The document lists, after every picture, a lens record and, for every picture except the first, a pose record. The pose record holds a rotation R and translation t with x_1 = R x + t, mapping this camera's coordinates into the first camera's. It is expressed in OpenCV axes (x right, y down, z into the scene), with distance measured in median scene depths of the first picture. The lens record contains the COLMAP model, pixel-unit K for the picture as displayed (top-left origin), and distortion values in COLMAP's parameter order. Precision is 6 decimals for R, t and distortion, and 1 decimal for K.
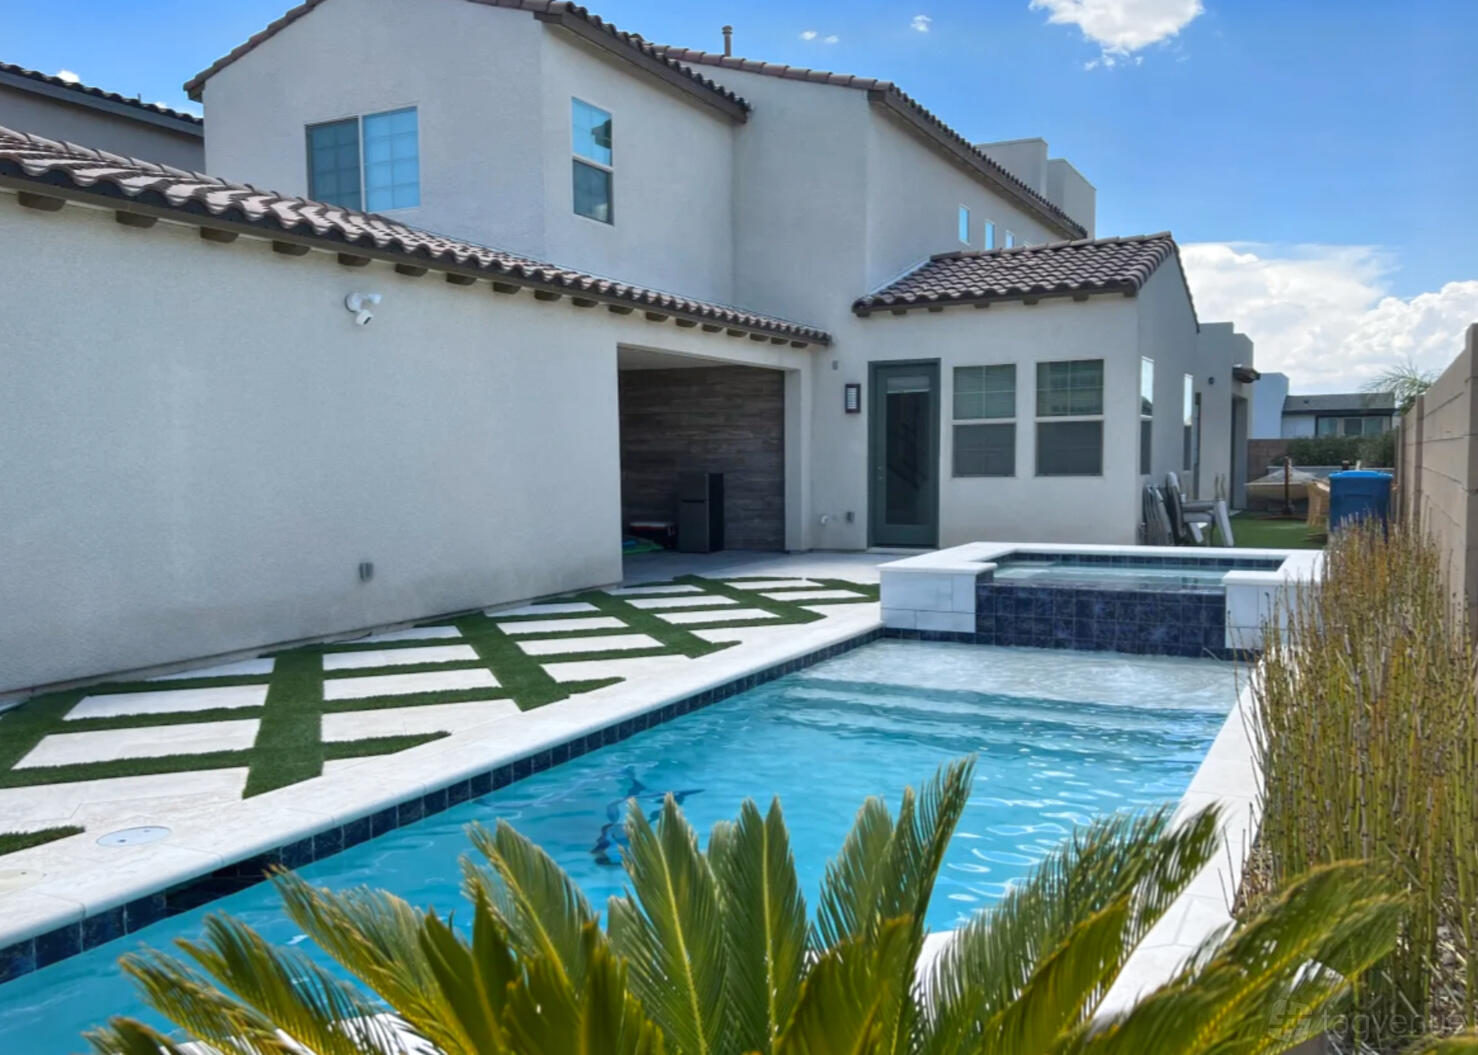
lens RADIAL K [[1192.3, 0, 741.6], [0, 1192.3, 528.1], [0, 0, 1]] dist [-0.005718, -0.008961]
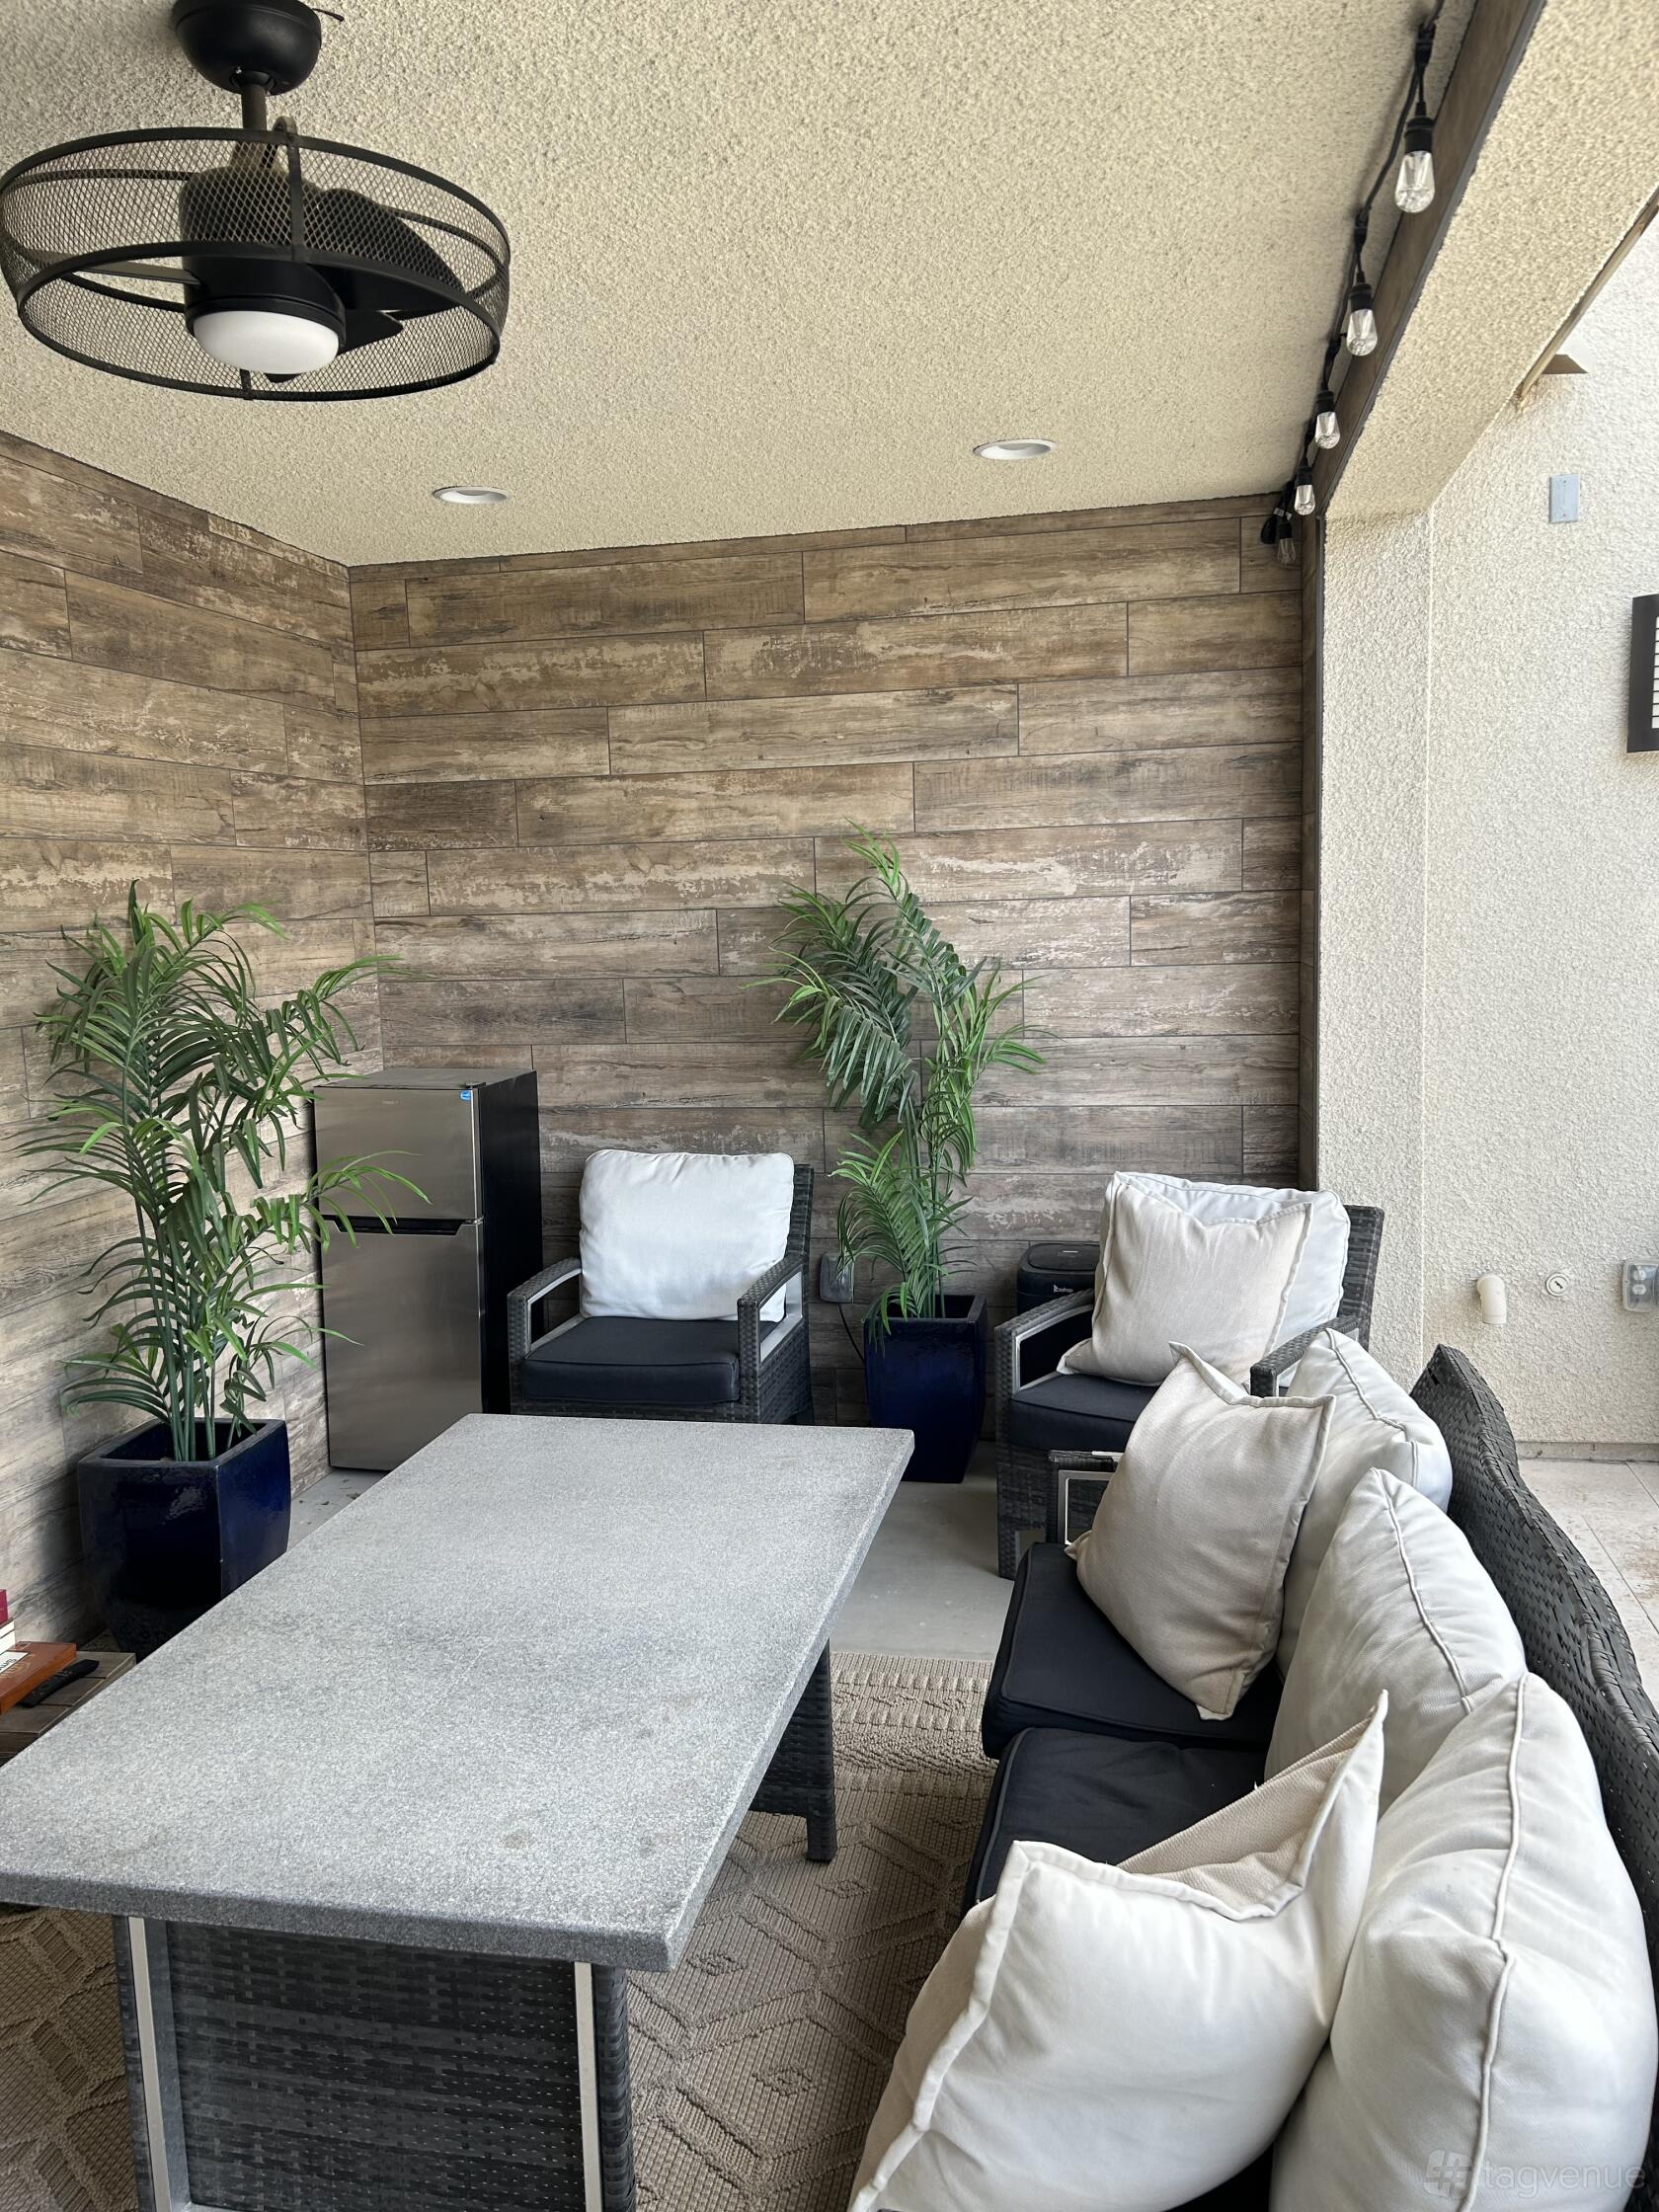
lens RADIAL K [[1632.2, 0, 831.8], [0, 1632.2, 1101.5], [0, 0, 1]] dist [0.009118, 0.000709]
pose [[0.959342, -0.051175, 0.277567, -0.118708], [0.035800, 0.997545, 0.060183, -0.065863], [-0.279965, -0.047799, 0.958819, 0.834593]]
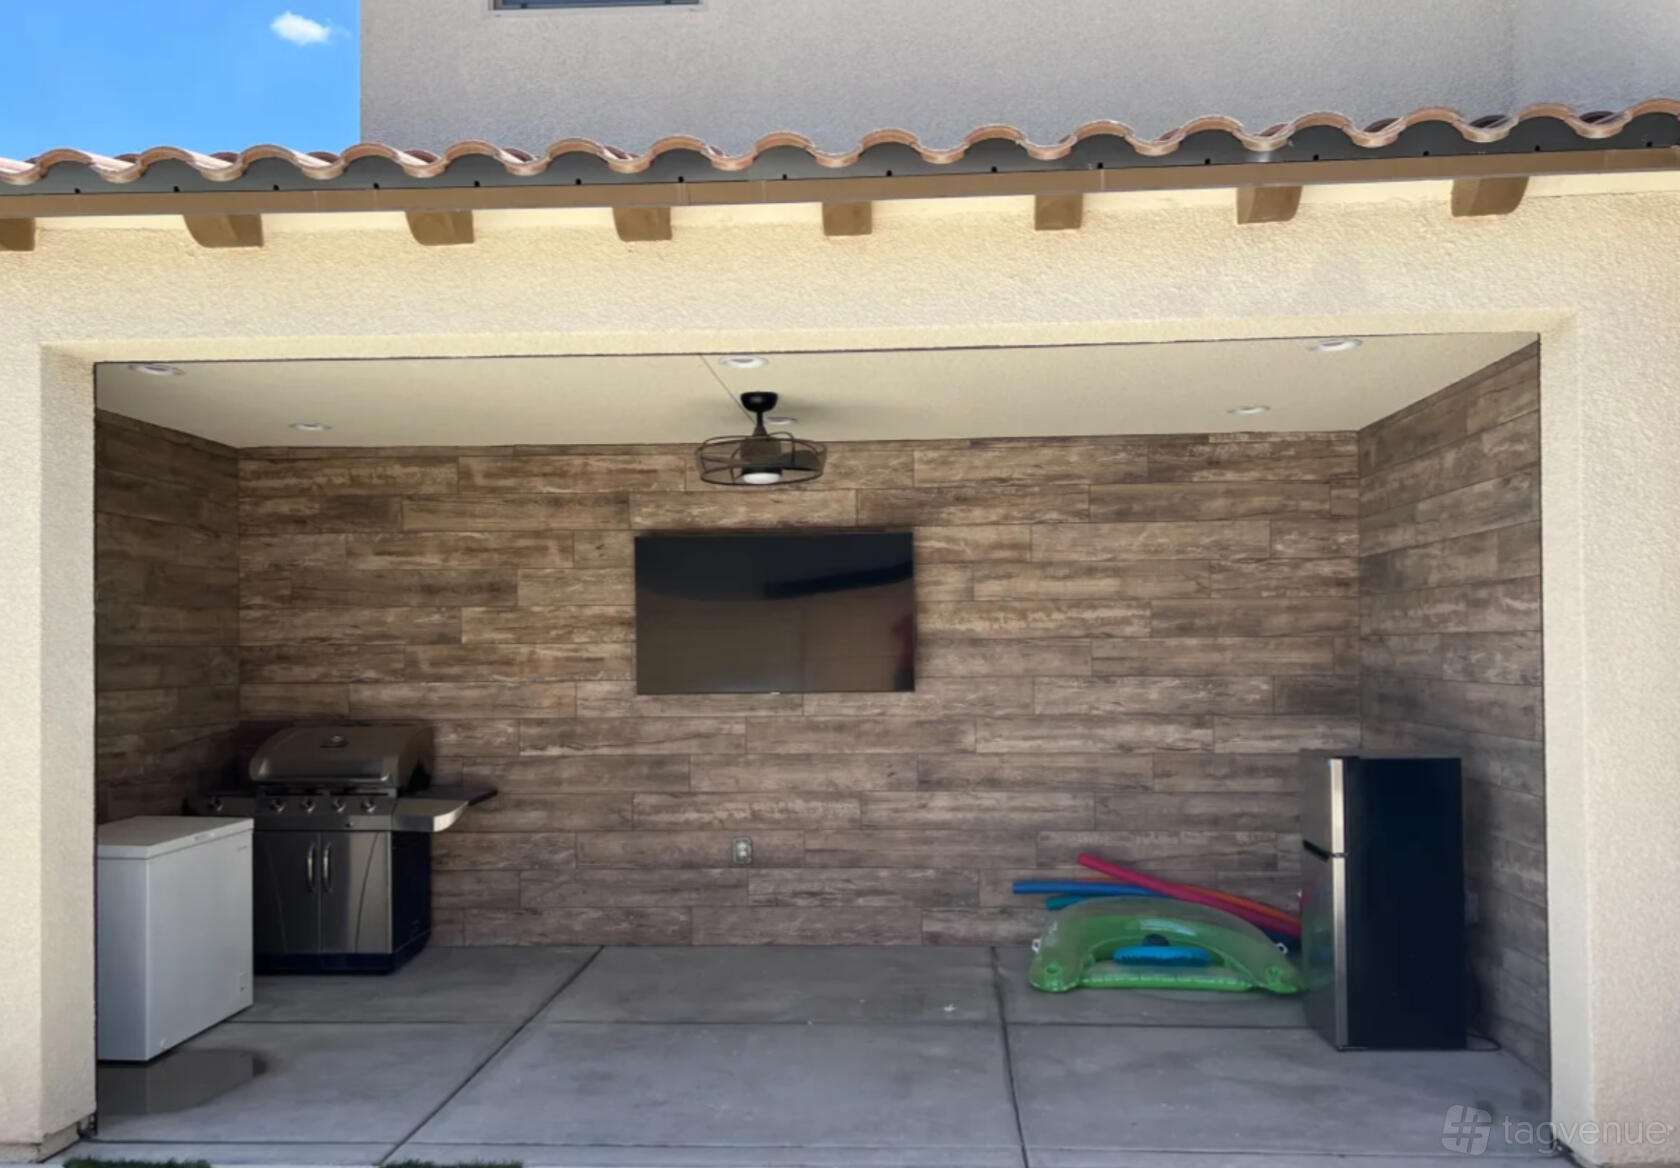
lens RADIAL K [[1525.7, 0, 838.1], [0, 1525.7, 586.1], [0, 0, 1]] dist [0.009546, 0.002160]
pose [[0.404463, -0.033744, -0.913932, 0.275094], [-0.057704, 0.996386, -0.062326, -0.061361], [0.912732, 0.077946, 0.401054, 0.815554]]
